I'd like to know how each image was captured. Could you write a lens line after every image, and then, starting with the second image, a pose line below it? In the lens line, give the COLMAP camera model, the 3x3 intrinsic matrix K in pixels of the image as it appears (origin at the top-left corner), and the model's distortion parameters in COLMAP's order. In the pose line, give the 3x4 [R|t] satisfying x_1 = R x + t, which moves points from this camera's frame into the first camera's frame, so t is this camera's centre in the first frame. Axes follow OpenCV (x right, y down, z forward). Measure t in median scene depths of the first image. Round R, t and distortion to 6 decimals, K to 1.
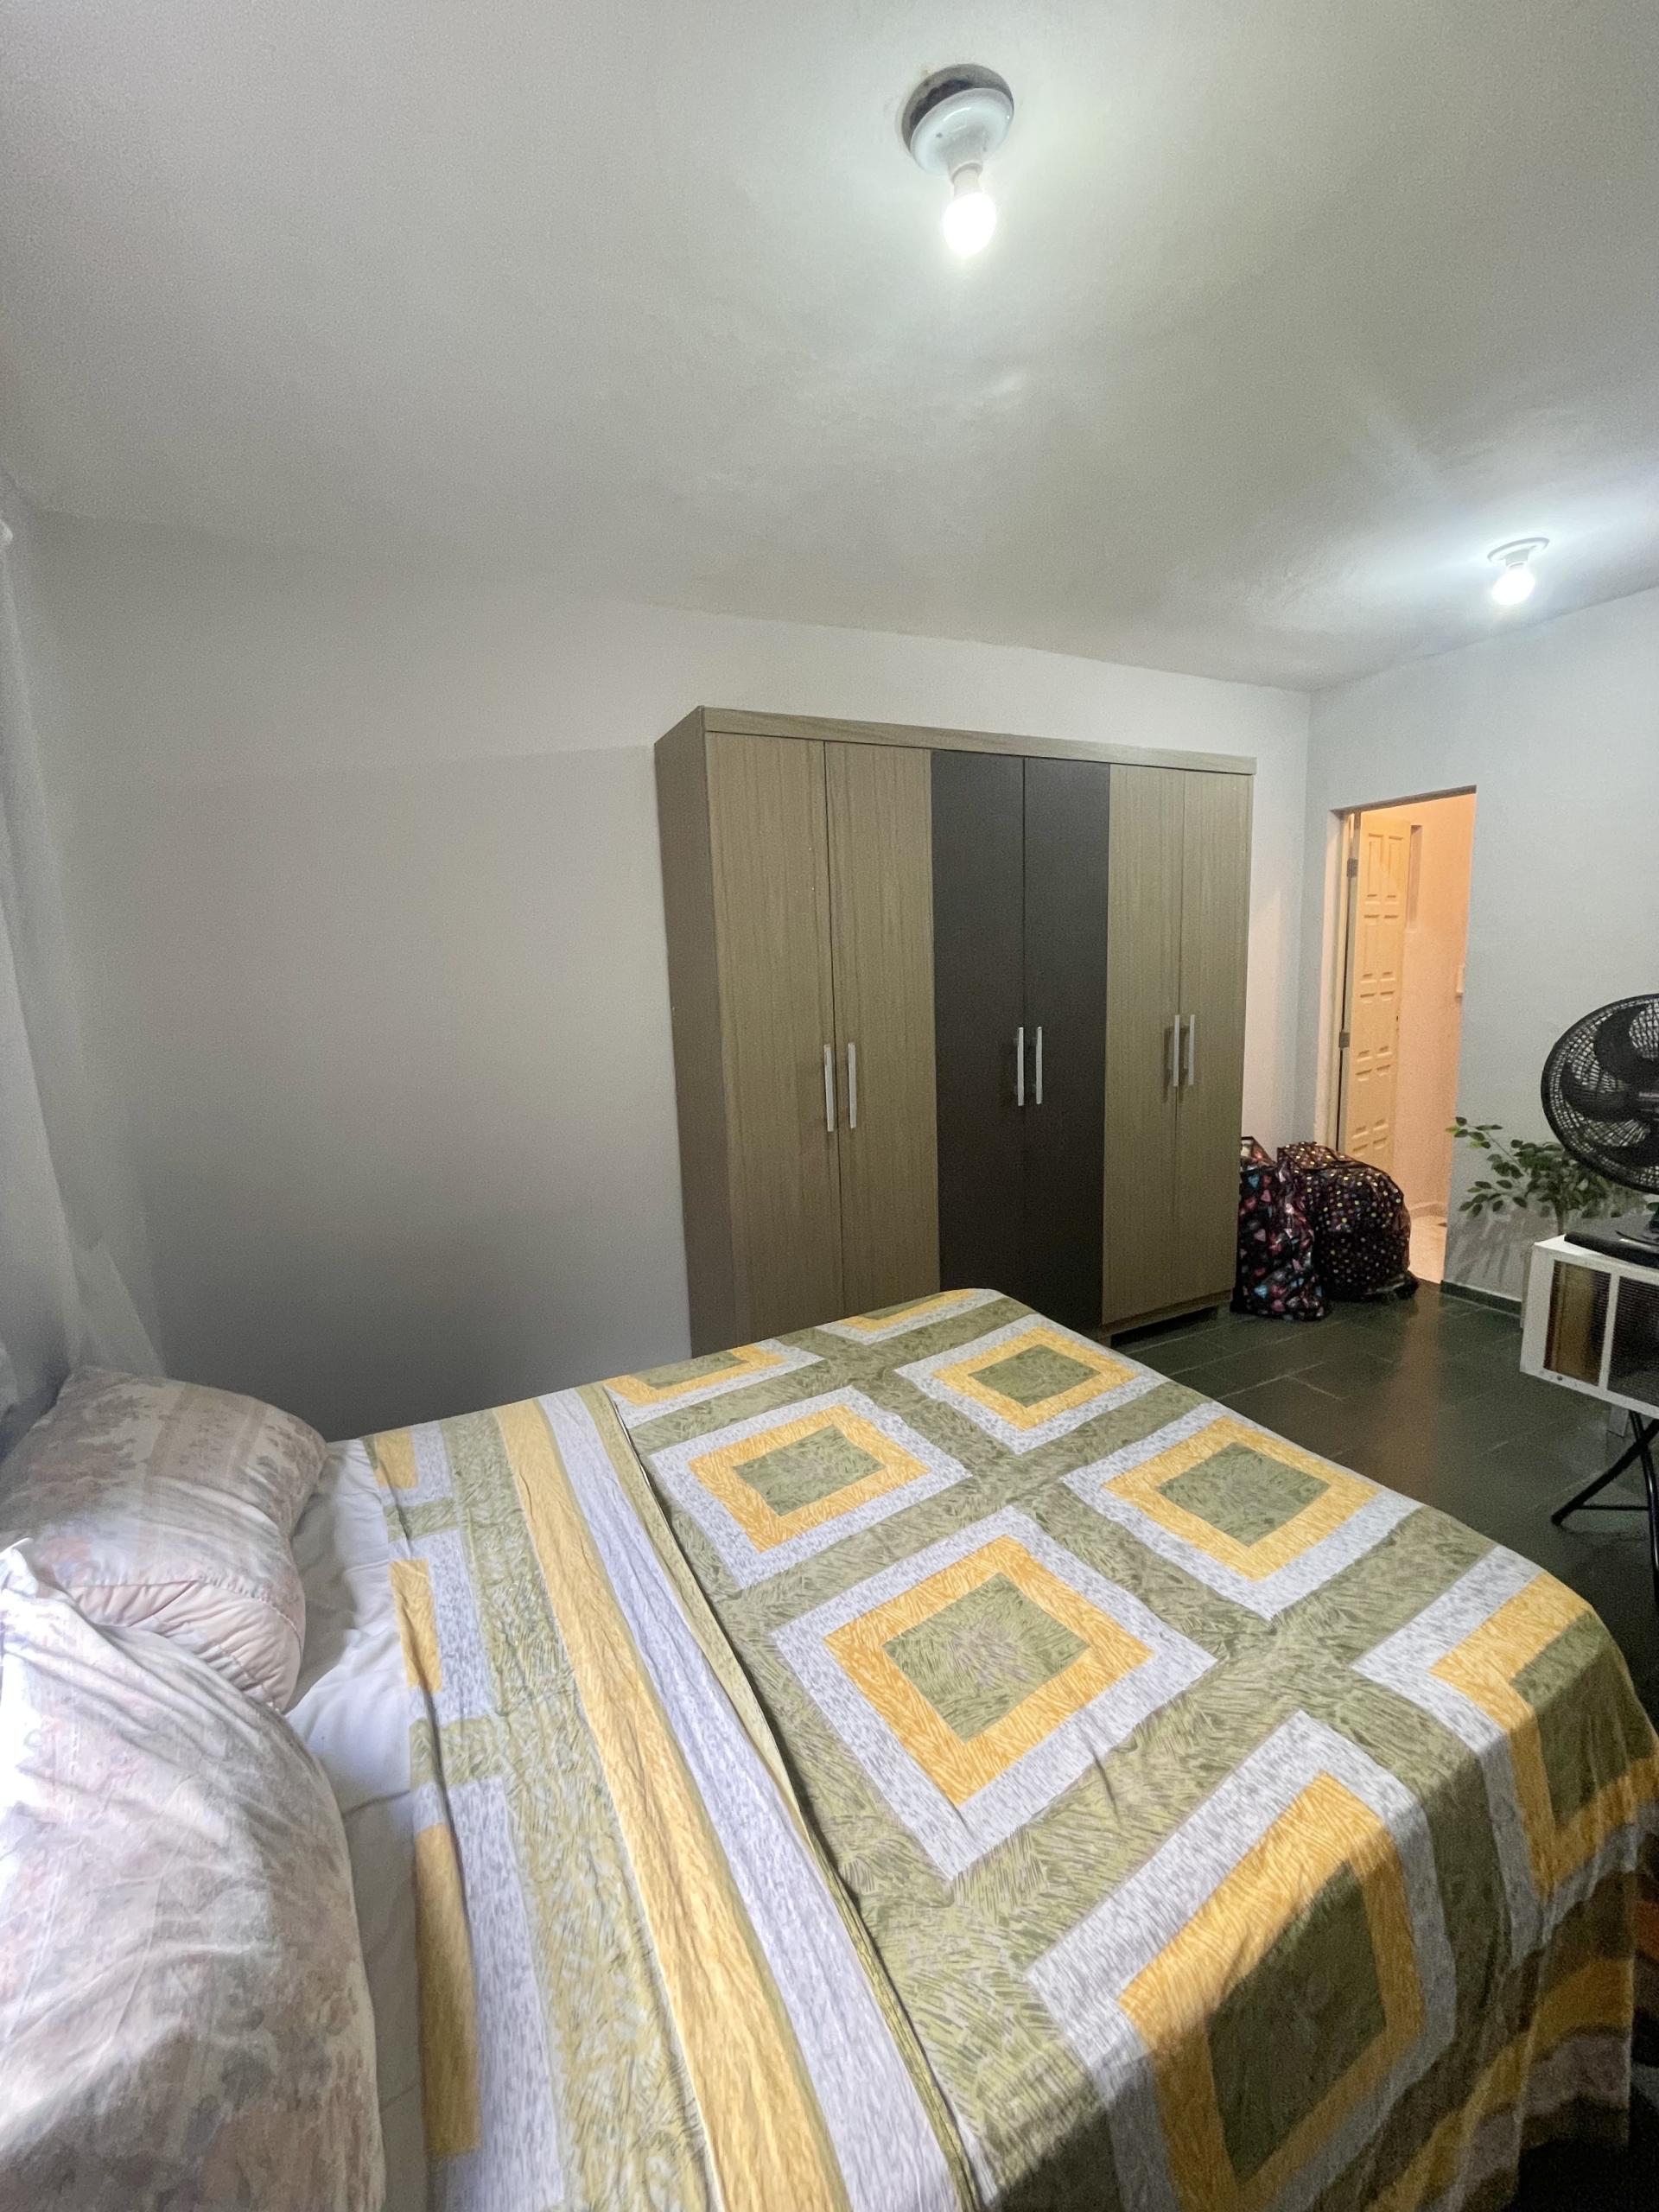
lens RADIAL K [[895.4, 0, 839.6], [0, 895.4, 1088.5], [0, 0, 1]] dist [0.003986, 0.000967]
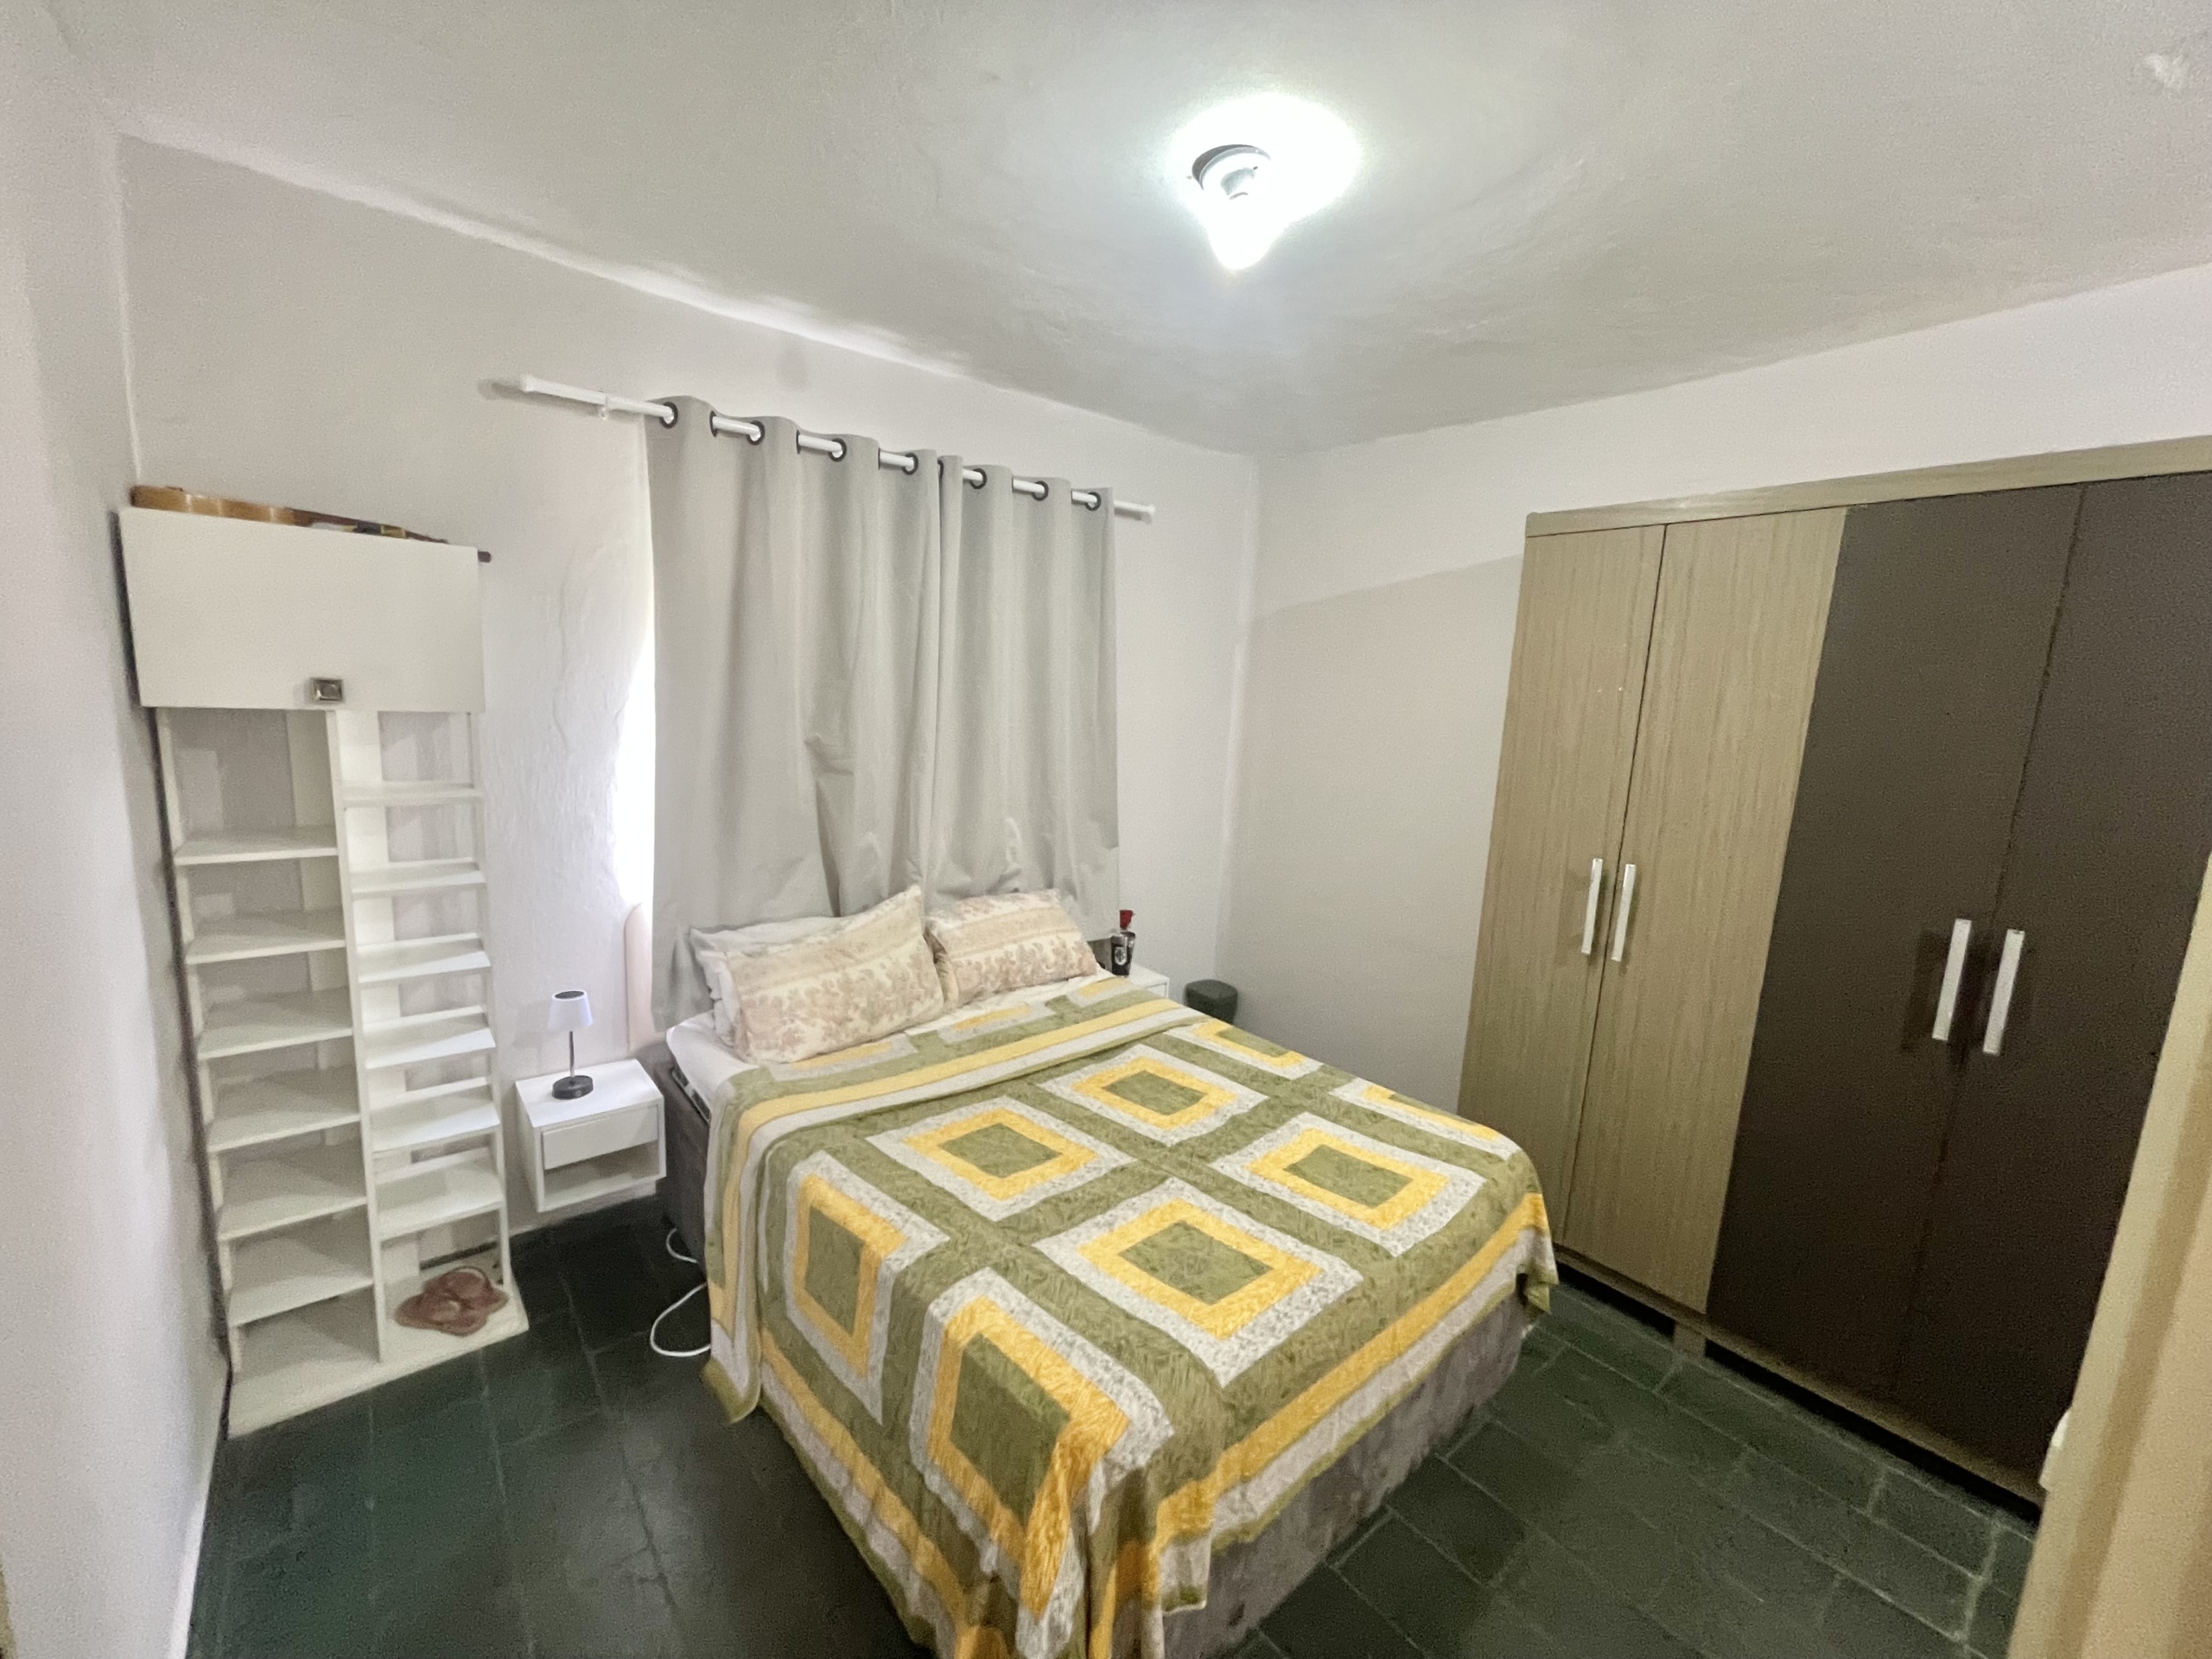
lens RADIAL K [[895.4, 0, 1102.2], [0, 895.4, 830.5], [0, 0, 1]] dist [0.003986, 0.000967]
pose [[0.227431, 0.202940, -0.952413, 1.305120], [-0.199166, 0.967063, 0.158502, -0.216852], [0.953209, 0.153640, 0.260358, 0.484360]]
